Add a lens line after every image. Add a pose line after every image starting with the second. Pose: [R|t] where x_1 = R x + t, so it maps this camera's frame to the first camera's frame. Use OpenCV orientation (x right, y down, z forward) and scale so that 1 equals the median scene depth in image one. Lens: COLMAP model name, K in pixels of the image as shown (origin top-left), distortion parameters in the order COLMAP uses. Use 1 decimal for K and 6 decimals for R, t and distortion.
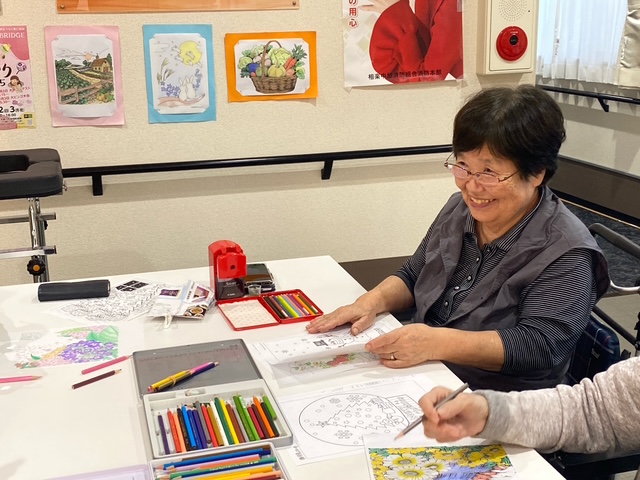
lens RADIAL K [[828.9, 0, 318.8], [0, 828.9, 239.7], [0, 0, 1]] dist [0.088171, 0.000000]
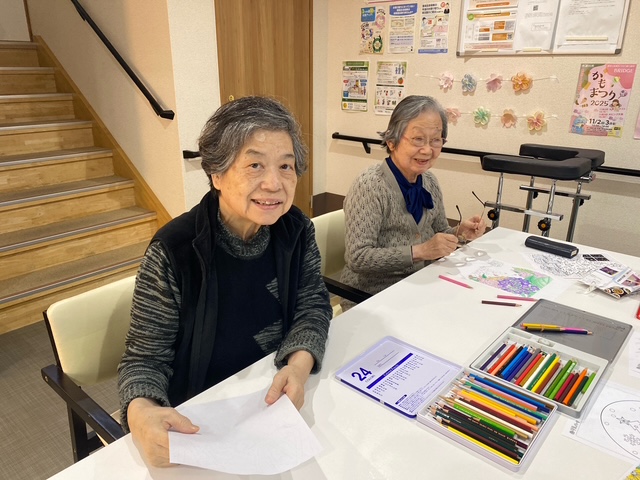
lens RADIAL K [[492.8, 0, 319.9], [0, 492.8, 241.9], [0, 0, 1]] dist [-0.027159, 0.012272]
pose [[0.531020, 0.308183, -0.789330, 0.166106], [-0.238784, 0.948190, 0.209567, -0.030096], [0.813019, 0.077195, 0.577097, 0.210242]]
